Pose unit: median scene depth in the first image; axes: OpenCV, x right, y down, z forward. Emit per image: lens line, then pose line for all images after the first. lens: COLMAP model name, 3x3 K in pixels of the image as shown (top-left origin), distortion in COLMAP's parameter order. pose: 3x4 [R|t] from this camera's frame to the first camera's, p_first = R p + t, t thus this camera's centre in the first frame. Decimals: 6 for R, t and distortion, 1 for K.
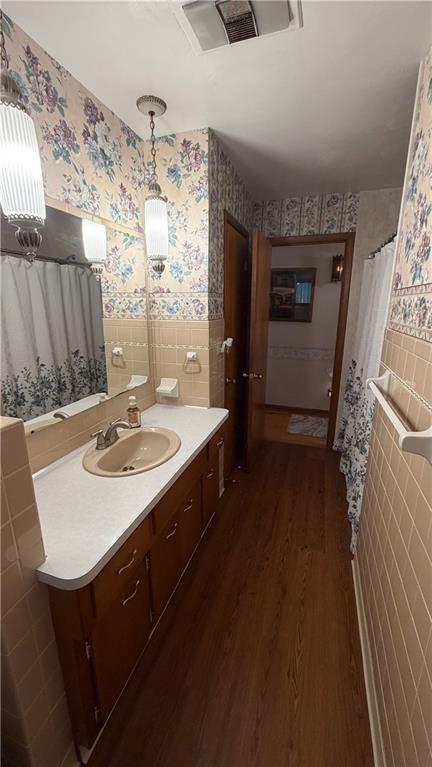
lens RADIAL K [[304.6, 0, 216.1], [0, 304.6, 383.7], [0, 0, 1]] dist [-0.003432, 0.000596]
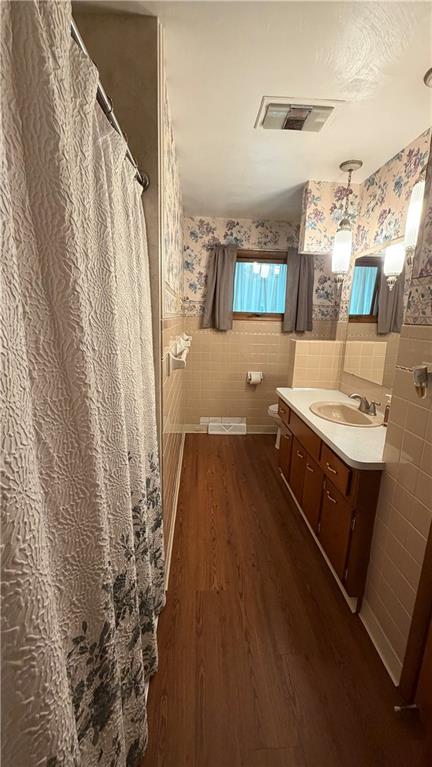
lens RADIAL K [[304.6, 0, 214.7], [0, 304.6, 382.0], [0, 0, 1]] dist [-0.003432, 0.000596]
pose [[-0.931539, 0.052442, -0.359839, 0.676290], [-0.115168, 0.896060, 0.428733, -0.384746], [0.344921, 0.440824, -0.828676, 1.696130]]
